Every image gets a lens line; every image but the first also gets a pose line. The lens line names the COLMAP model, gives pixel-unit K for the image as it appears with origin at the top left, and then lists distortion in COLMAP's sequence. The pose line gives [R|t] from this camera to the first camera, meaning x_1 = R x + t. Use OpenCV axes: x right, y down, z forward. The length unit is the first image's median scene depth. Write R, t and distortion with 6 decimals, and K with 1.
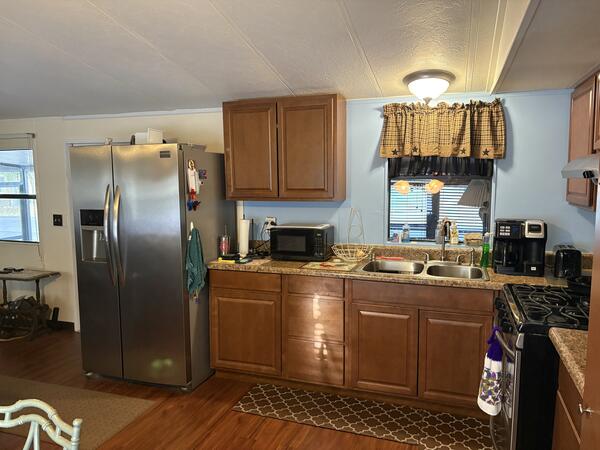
lens RADIAL K [[455.3, 0, 297.9], [0, 455.3, 229.2], [0, 0, 1]] dist [0.041575, -0.034971]
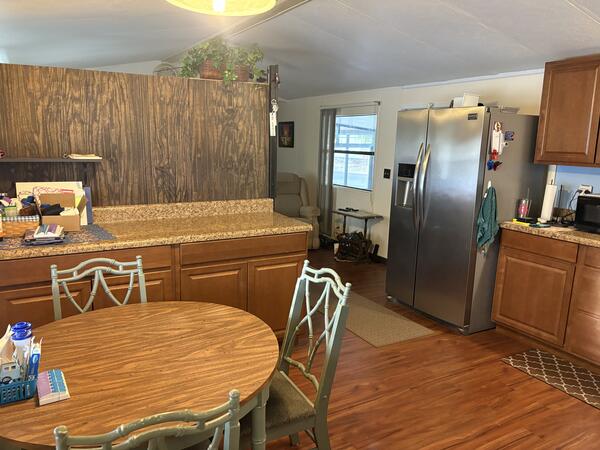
lens RADIAL K [[455.3, 0, 298.5], [0, 455.3, 224.2], [0, 0, 1]] dist [0.041575, -0.034971]
pose [[0.757524, 0.146315, -0.636199, 0.119463], [-0.107564, 0.989214, 0.099425, 0.024667], [0.643885, -0.006885, 0.765092, -0.102982]]
